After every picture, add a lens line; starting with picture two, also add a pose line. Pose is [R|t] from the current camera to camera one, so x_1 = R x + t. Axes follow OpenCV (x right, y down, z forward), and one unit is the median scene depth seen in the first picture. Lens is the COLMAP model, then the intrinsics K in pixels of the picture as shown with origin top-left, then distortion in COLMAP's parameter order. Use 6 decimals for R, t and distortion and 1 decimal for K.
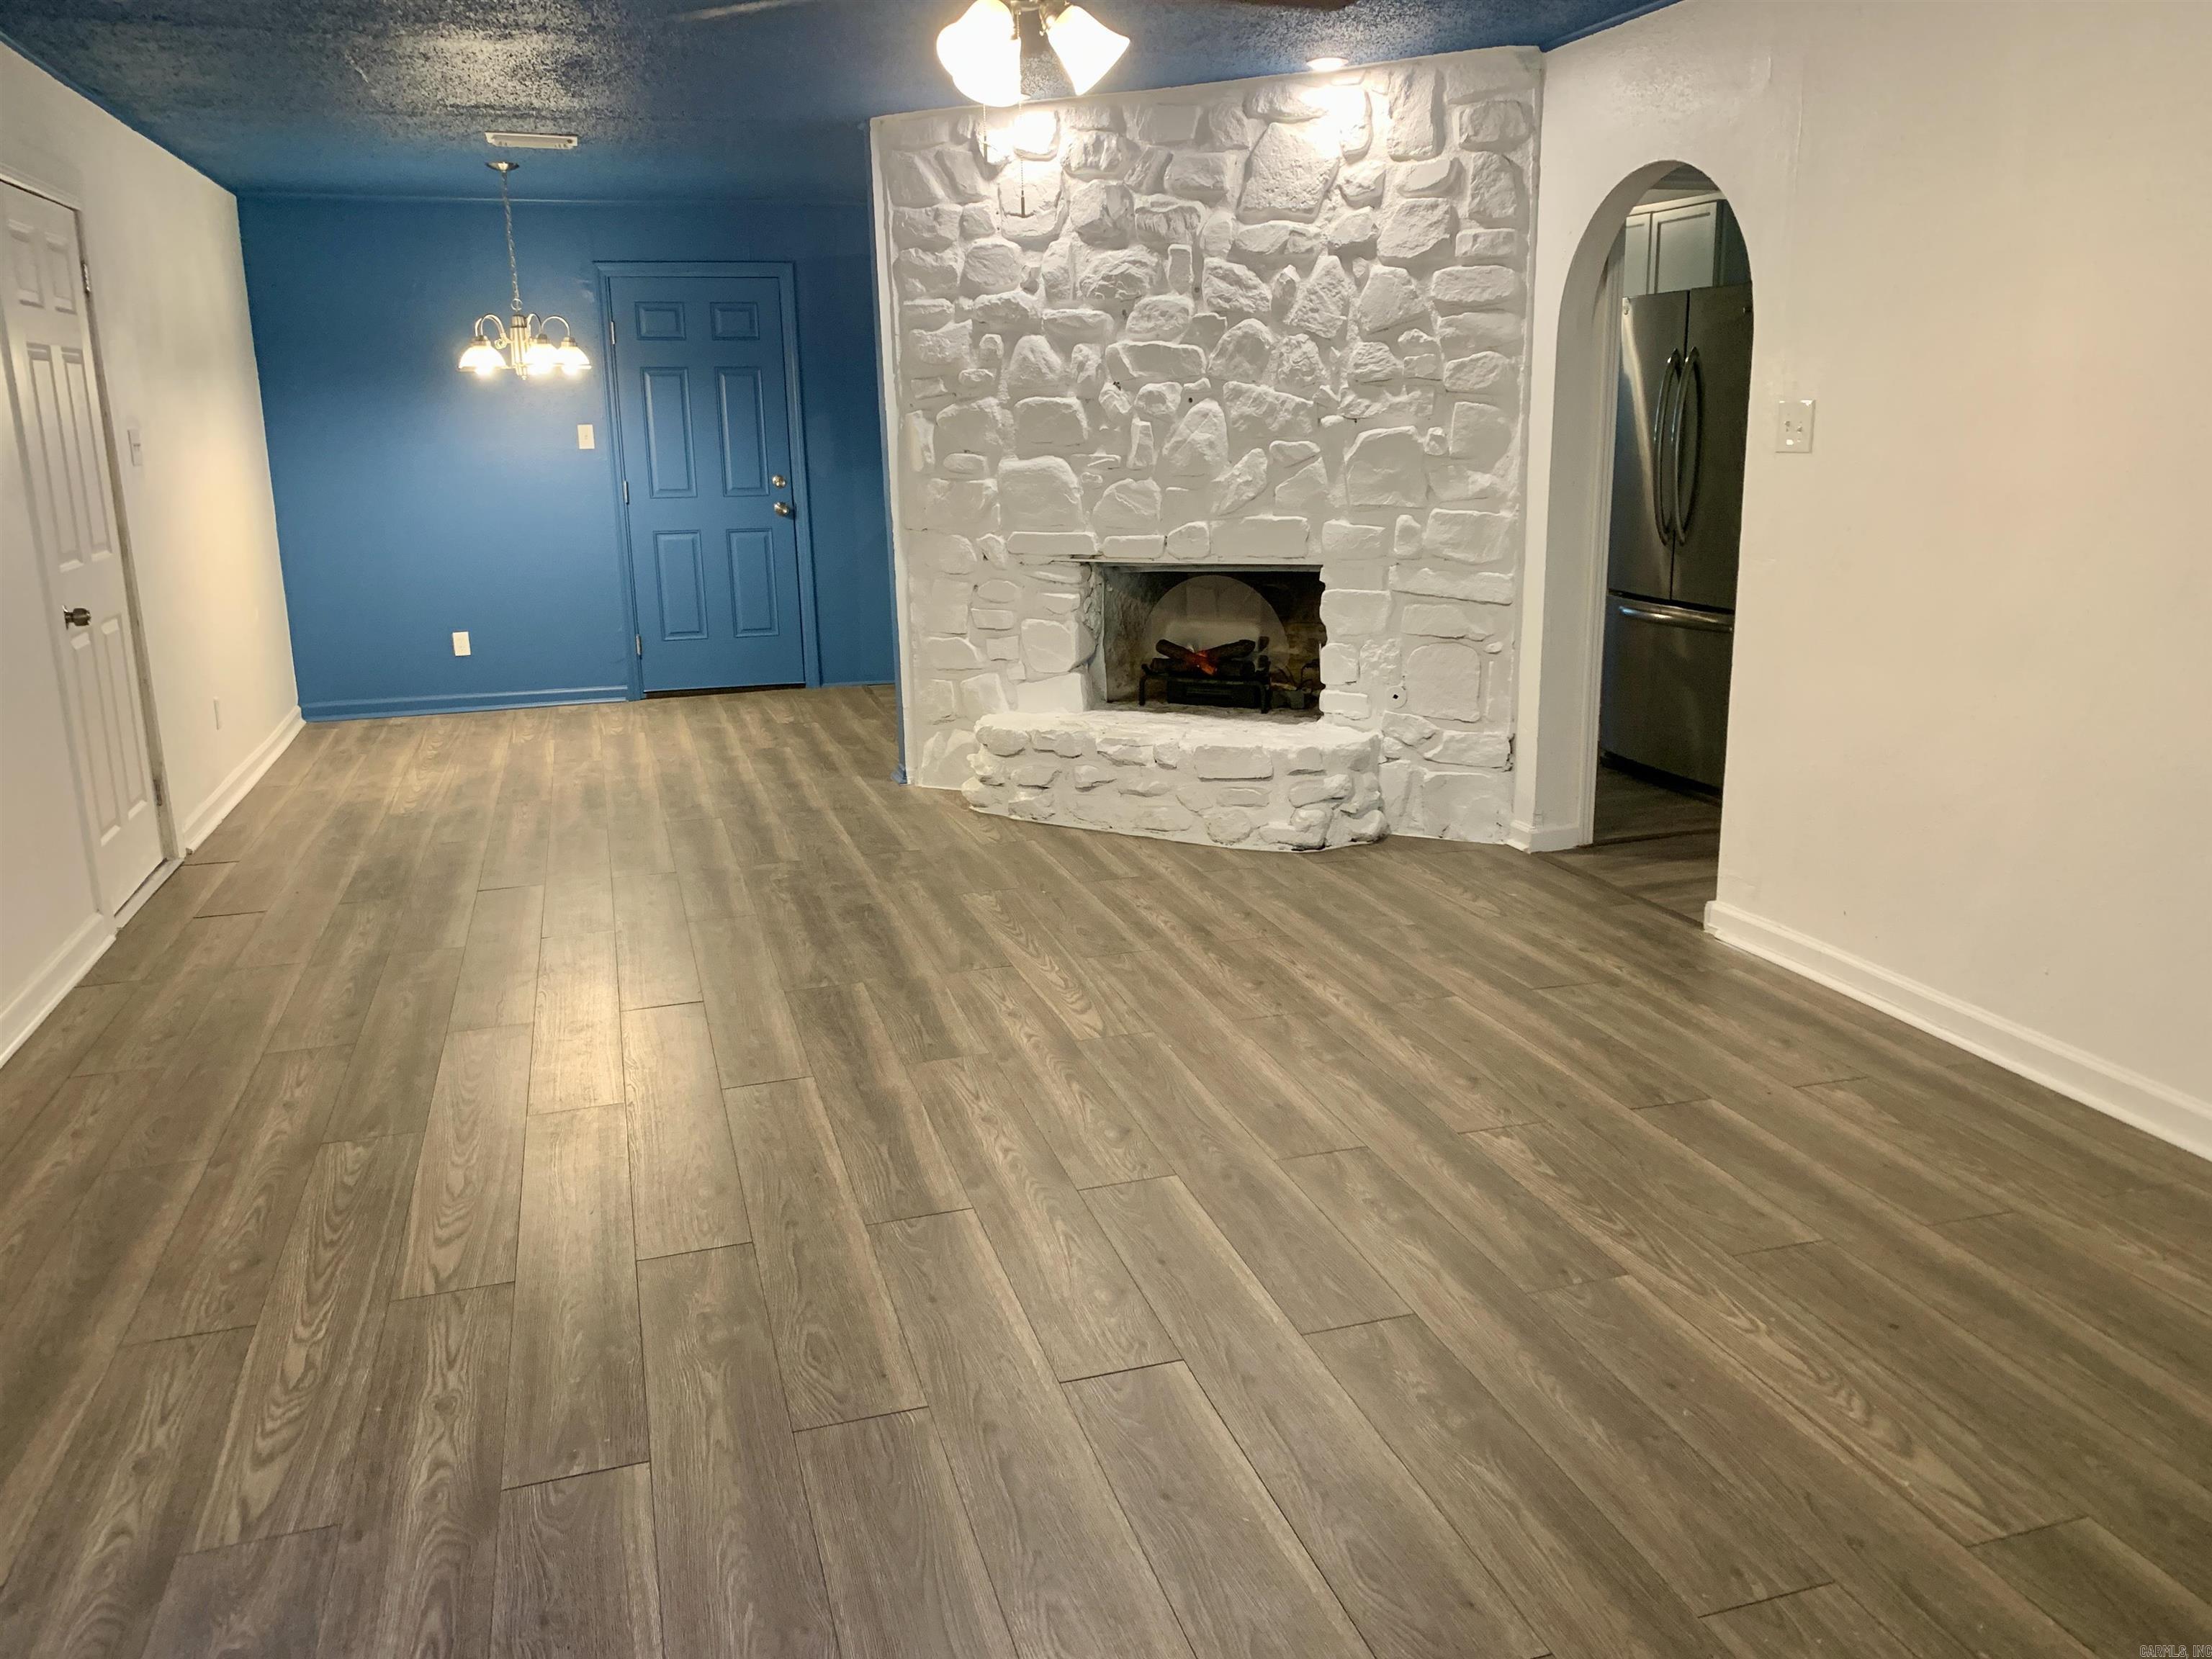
lens RADIAL K [[1677.0, 0, 1106.0], [0, 1677.0, 829.5], [0, 0, 1]] dist [0.087356, -0.170937]
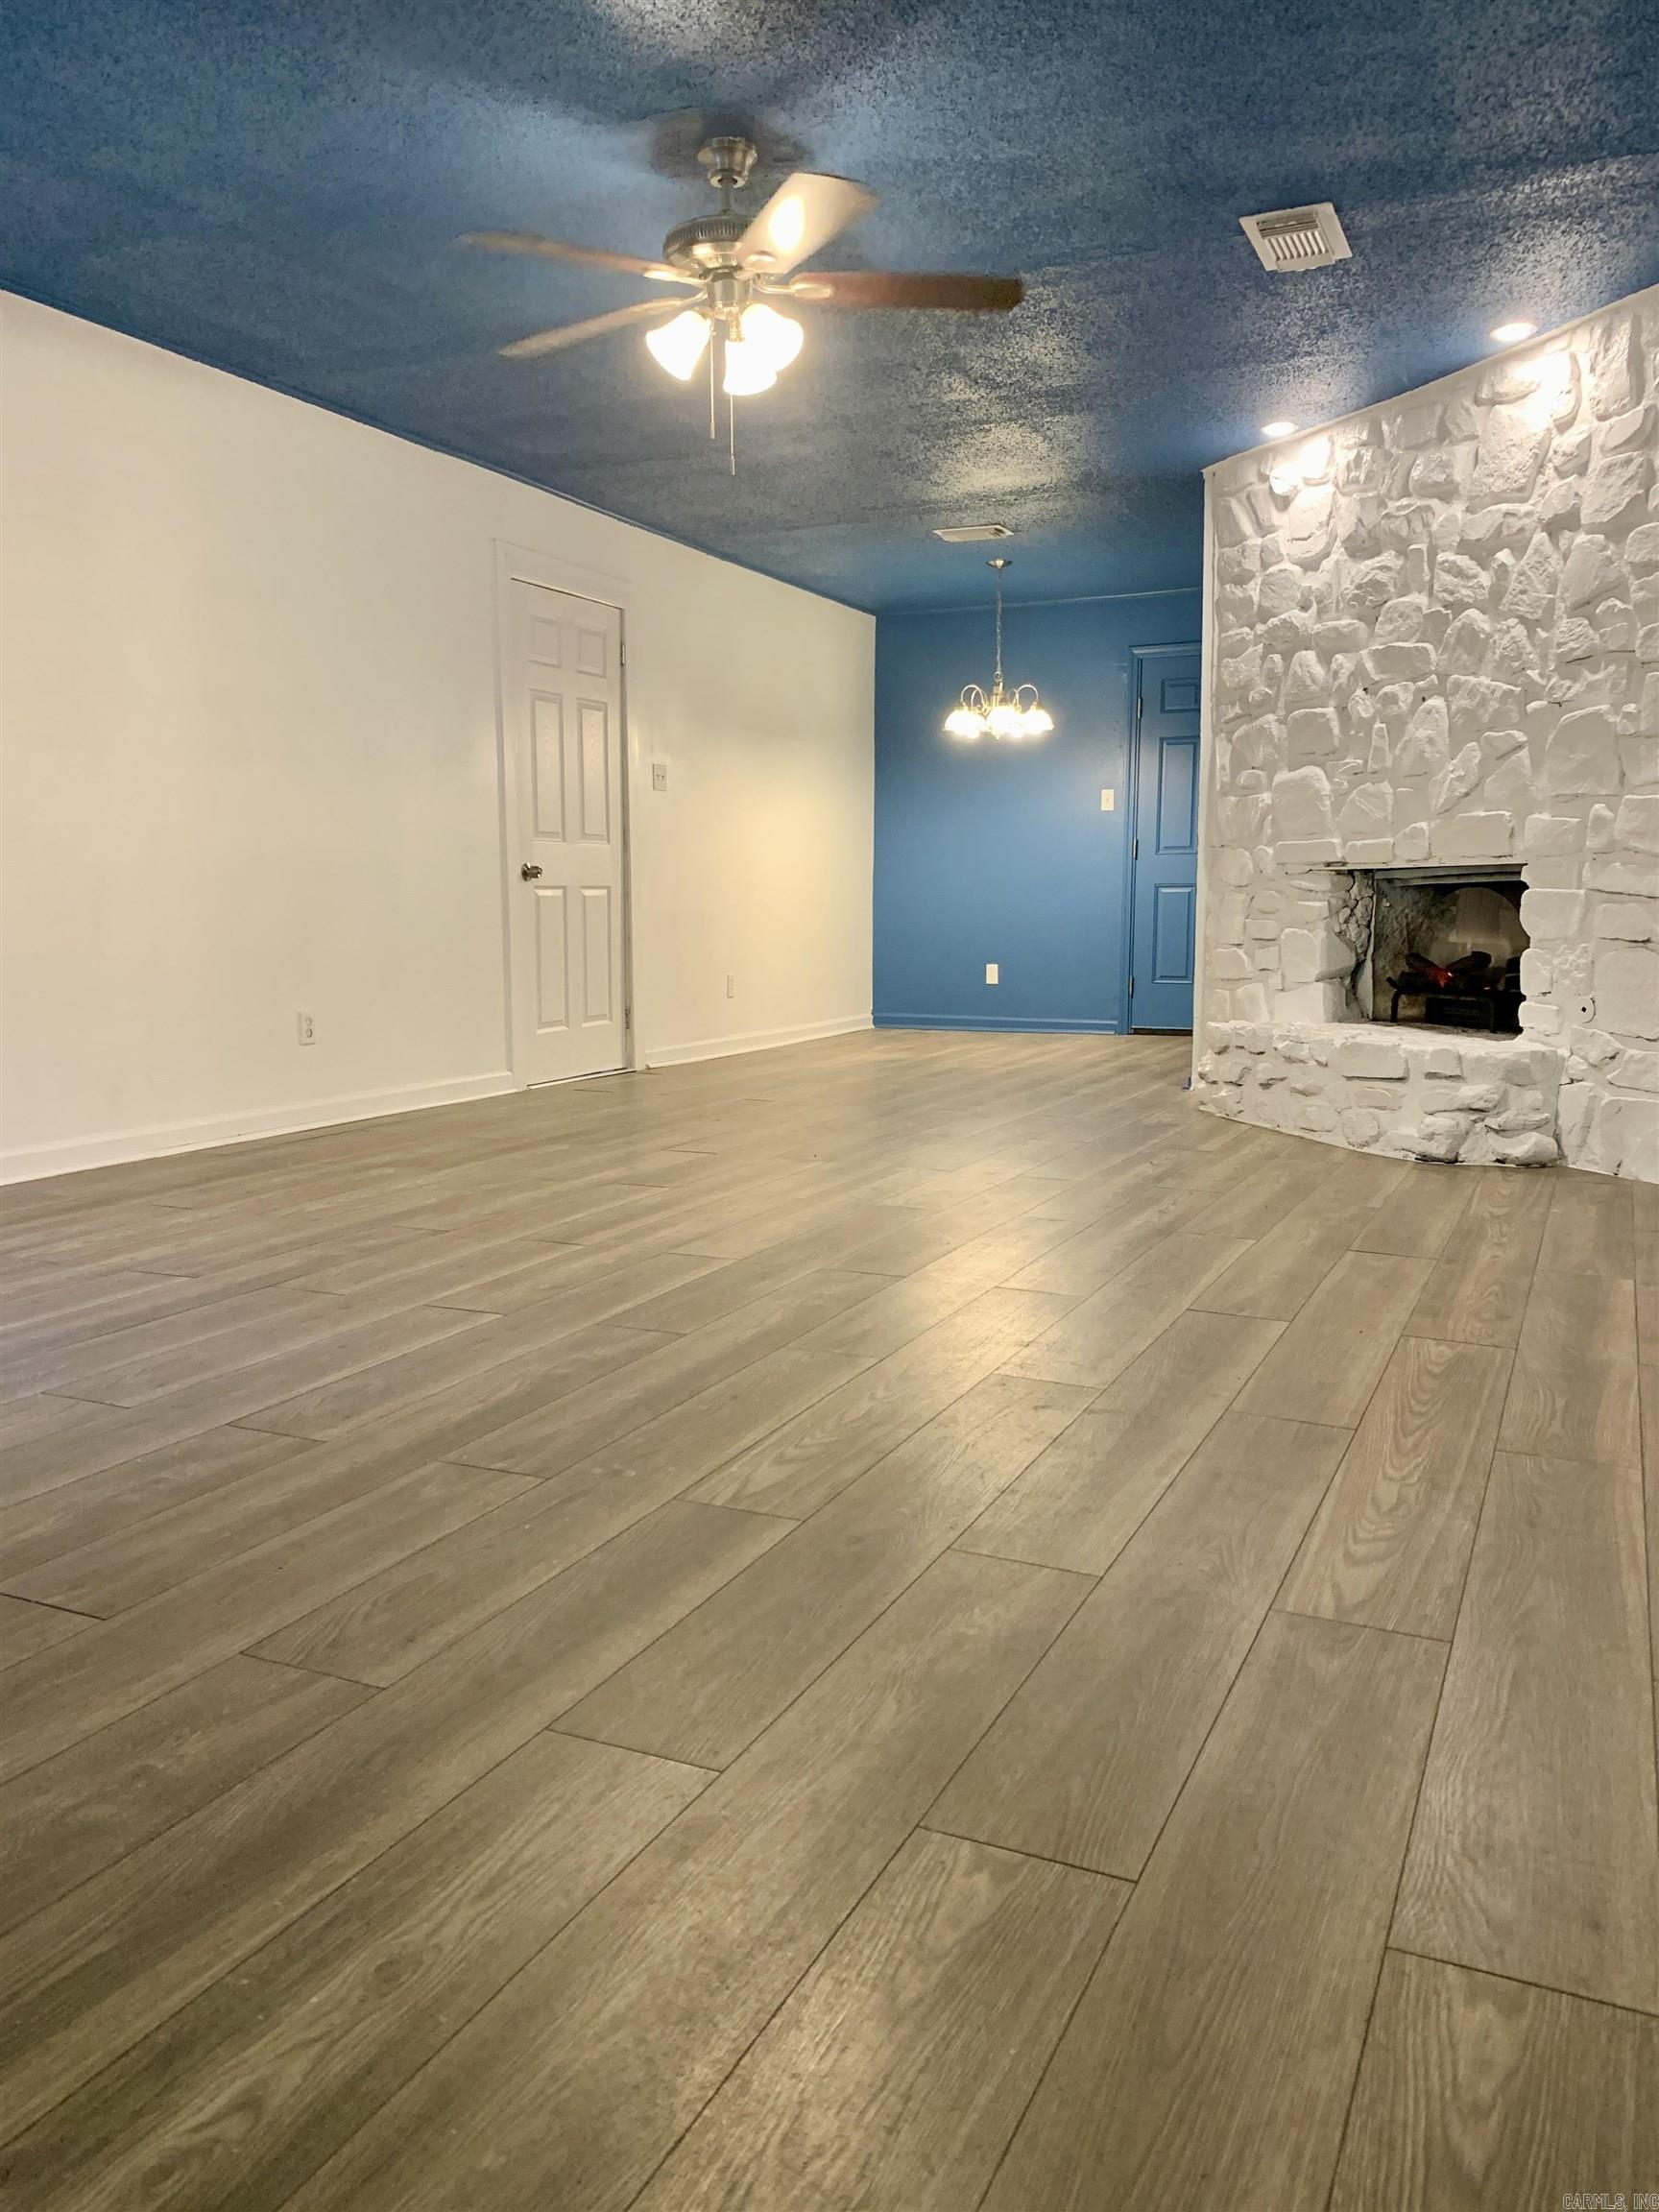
lens RADIAL K [[1694.6, 0, 805.3], [0, 1694.6, 1108.9], [0, 0, 1]] dist [-0.000305, 0.005017]
pose [[0.737807, 0.100385, -0.667506, 0.477327], [-0.171613, 0.984283, -0.041663, 0.080802], [0.652833, 0.145292, 0.743438, 0.082545]]
